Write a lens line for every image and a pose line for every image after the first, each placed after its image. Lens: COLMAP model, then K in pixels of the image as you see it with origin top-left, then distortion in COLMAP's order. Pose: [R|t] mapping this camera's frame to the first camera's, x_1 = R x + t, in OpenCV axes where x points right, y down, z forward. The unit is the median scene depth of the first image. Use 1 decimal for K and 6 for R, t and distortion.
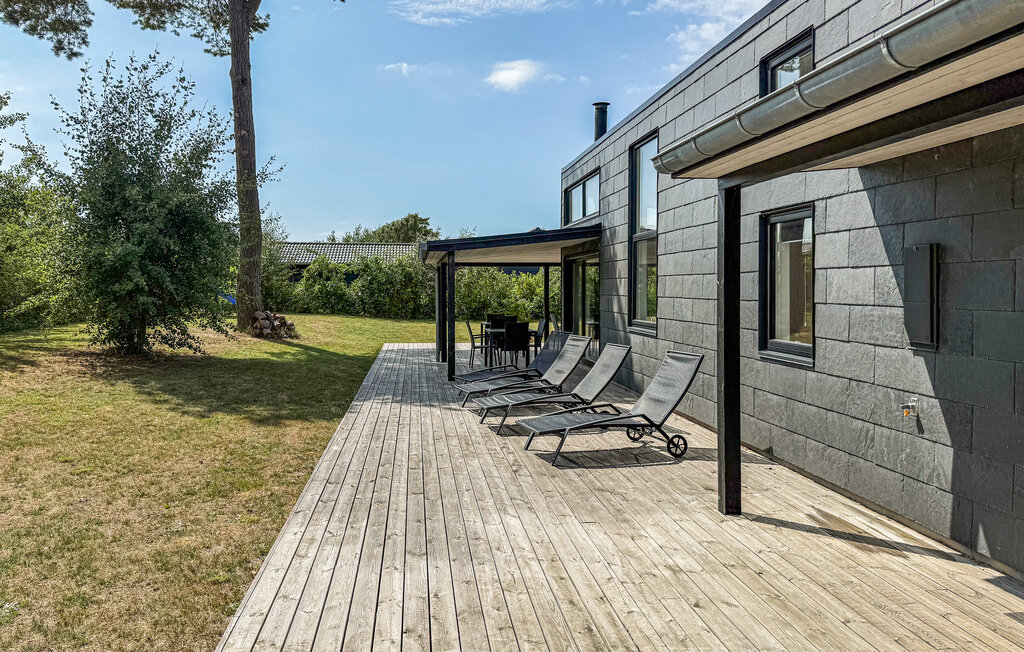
lens RADIAL K [[765.0, 0, 510.9], [0, 765.0, 329.9], [0, 0, 1]] dist [0.100941, -0.149494]
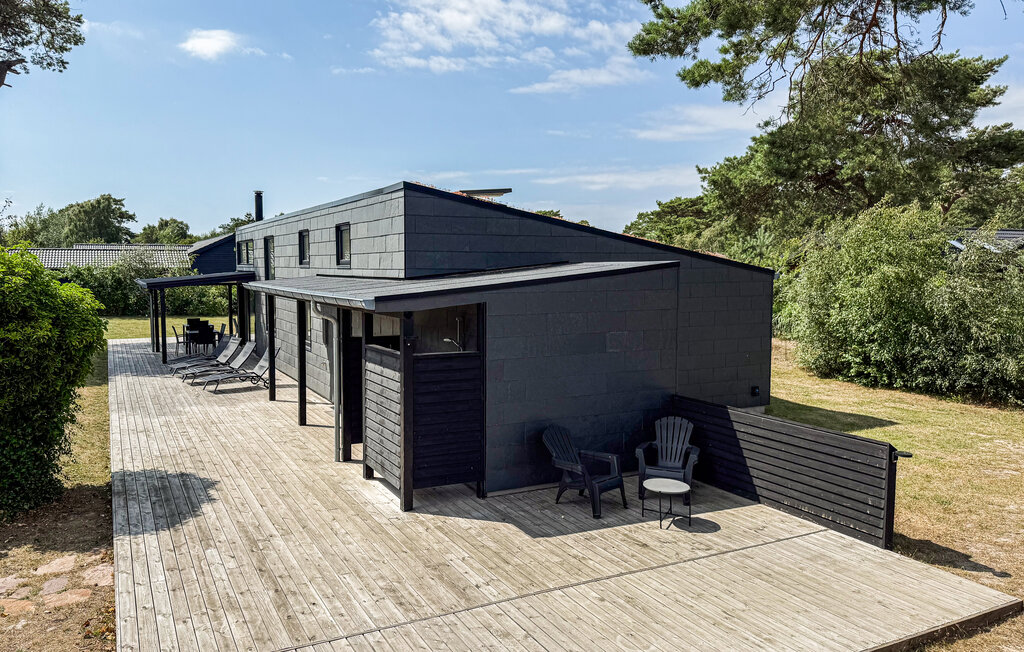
lens RADIAL K [[765.0, 0, 510.9], [0, 765.0, 329.9], [0, 0, 1]] dist [0.100941, -0.149494]
pose [[0.937042, -0.036321, 0.347323, 0.021243], [0.023878, 0.998913, 0.040042, -0.026273], [-0.348400, -0.029228, 0.936890, -0.396078]]
